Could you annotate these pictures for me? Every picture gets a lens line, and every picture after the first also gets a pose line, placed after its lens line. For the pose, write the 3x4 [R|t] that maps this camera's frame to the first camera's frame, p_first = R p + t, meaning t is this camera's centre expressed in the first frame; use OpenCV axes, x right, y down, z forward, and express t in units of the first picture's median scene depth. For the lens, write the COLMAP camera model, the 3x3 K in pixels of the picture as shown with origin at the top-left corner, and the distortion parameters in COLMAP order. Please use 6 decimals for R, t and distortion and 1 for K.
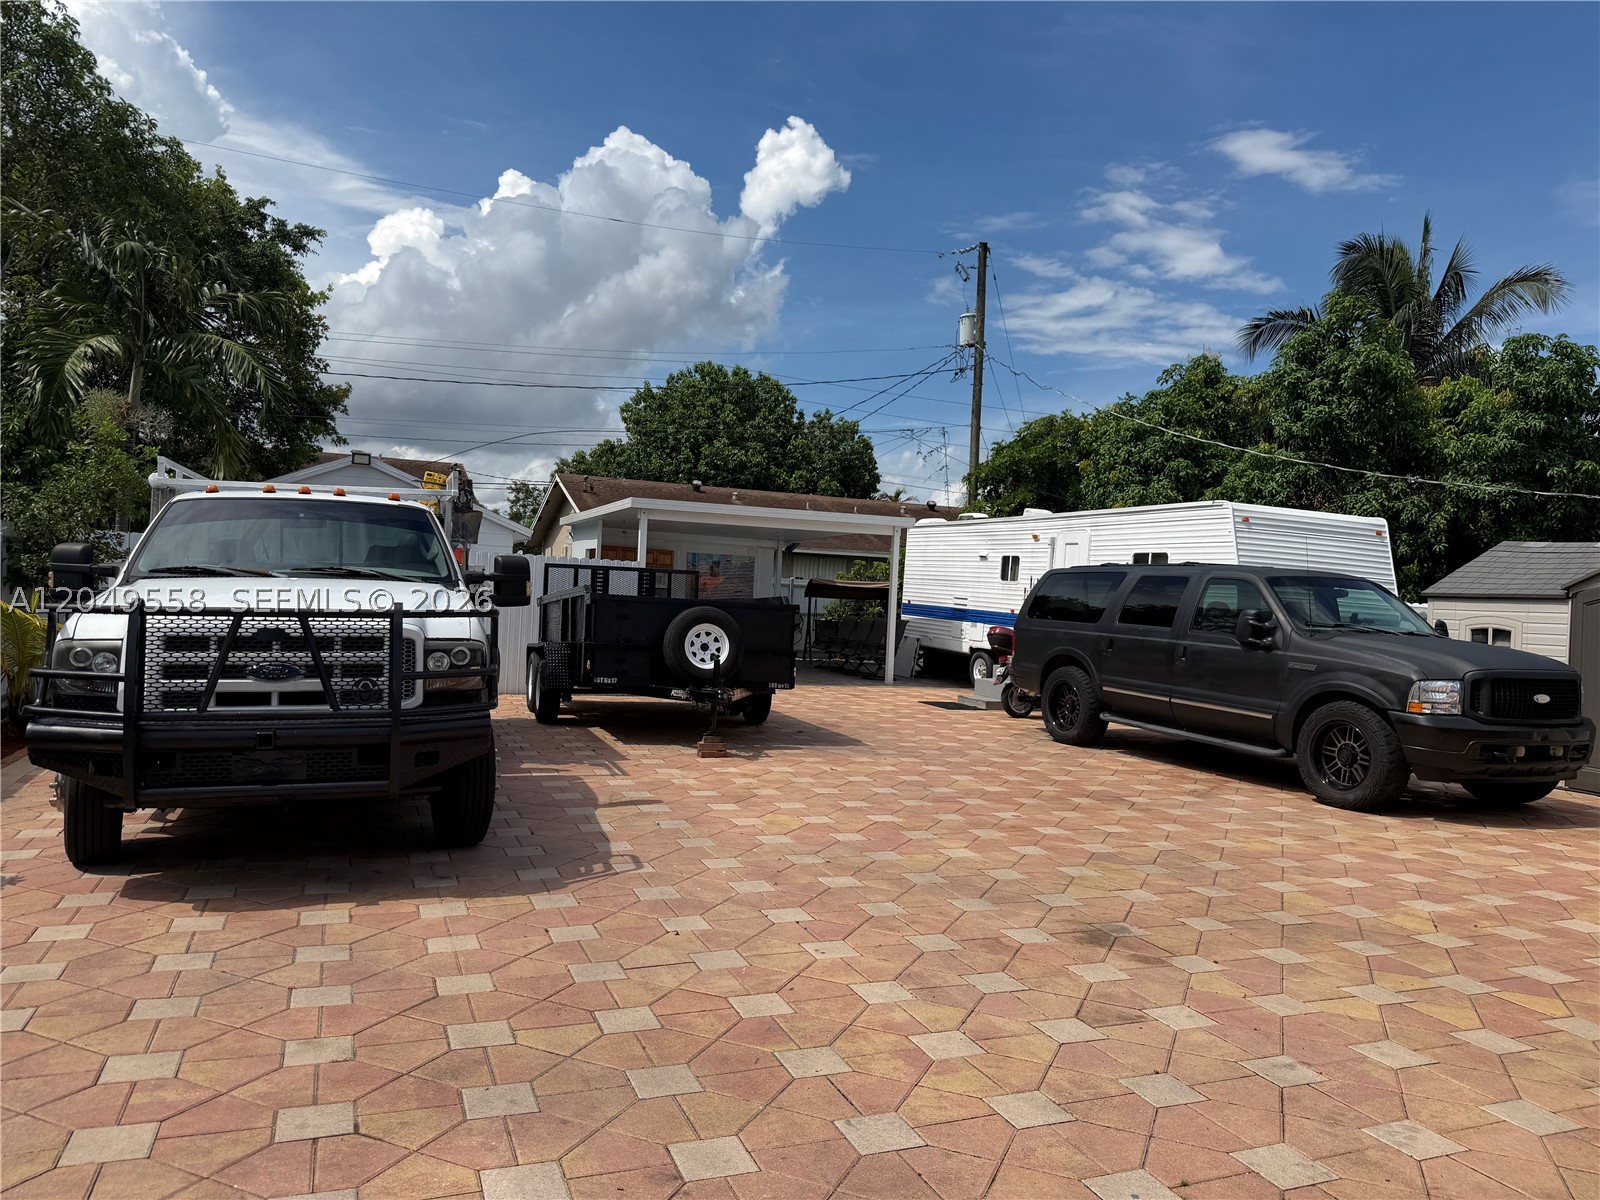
lens RADIAL K [[1124.0, 0, 789.9], [0, 1124.0, 599.1], [0, 0, 1]] dist [0.077474, -0.114190]
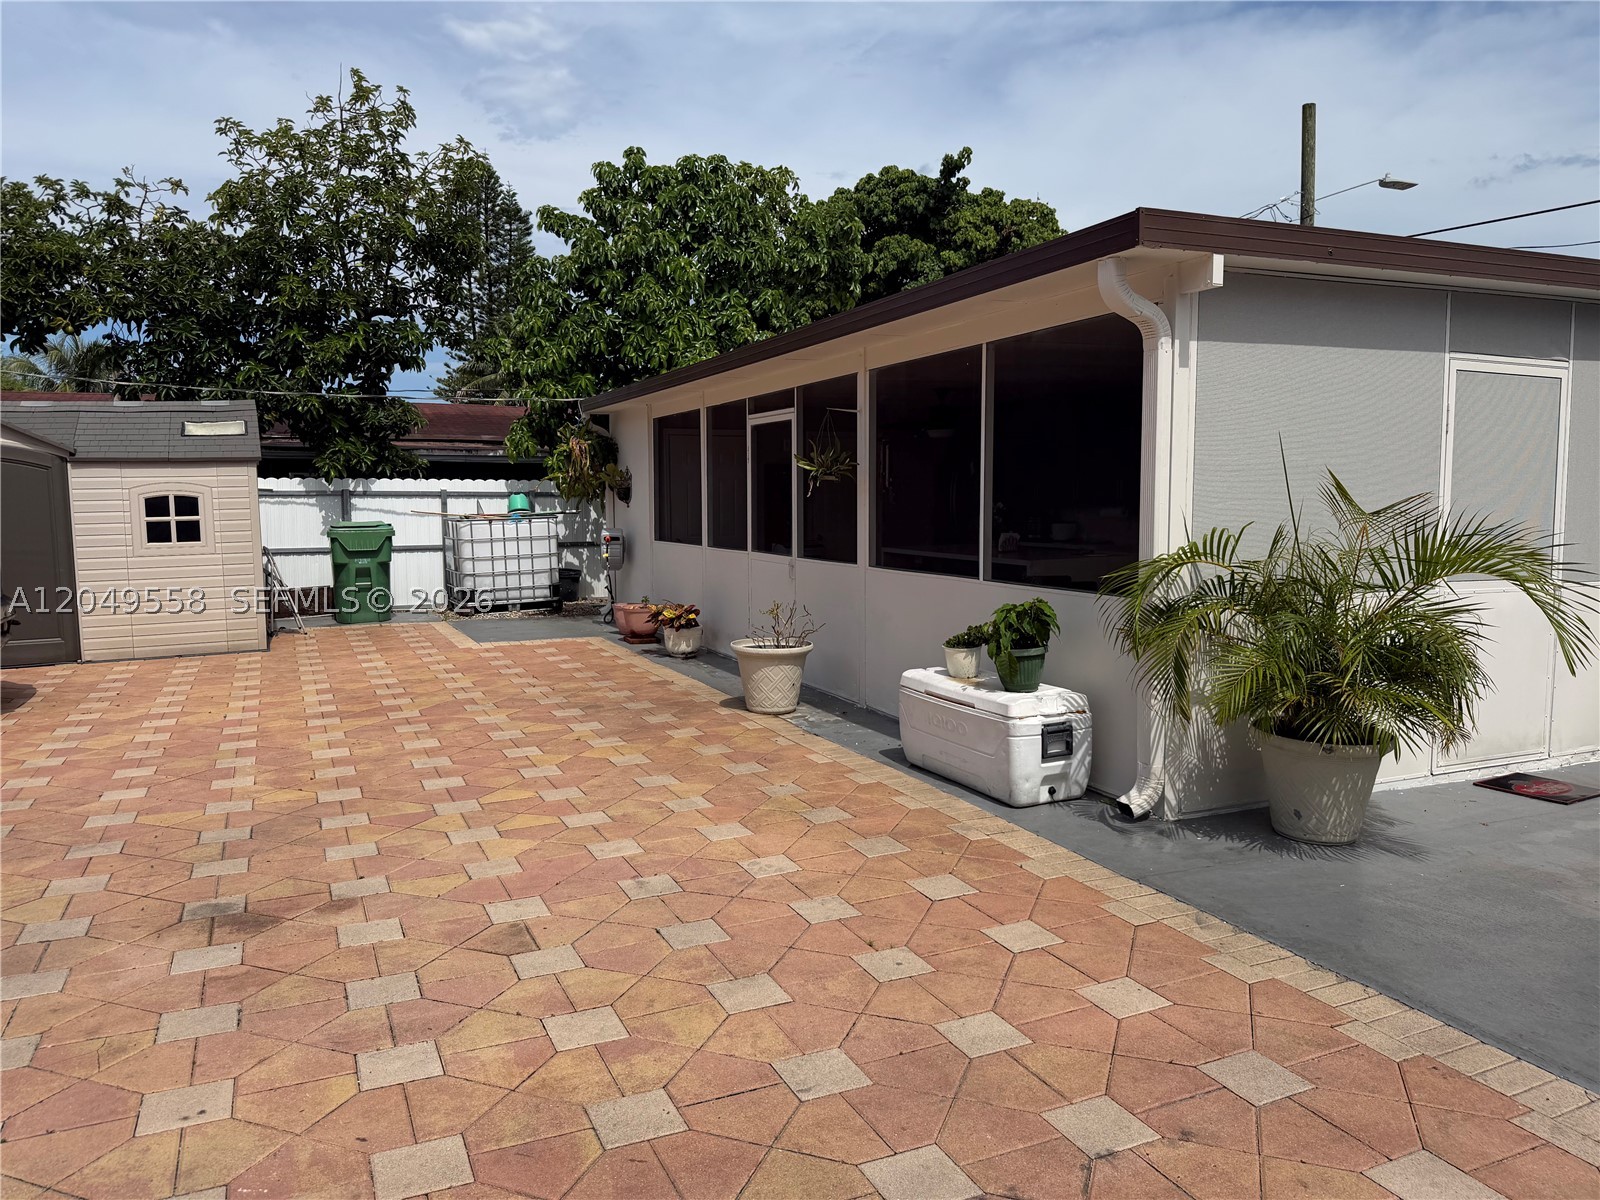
lens RADIAL K [[1124.0, 0, 789.9], [0, 1124.0, 599.1], [0, 0, 1]] dist [0.077474, -0.114190]
pose [[-0.048333, -0.142949, 0.988549, -0.277630], [0.013261, 0.989527, 0.143739, -0.014030], [-0.998743, 0.020056, -0.045931, 0.383247]]
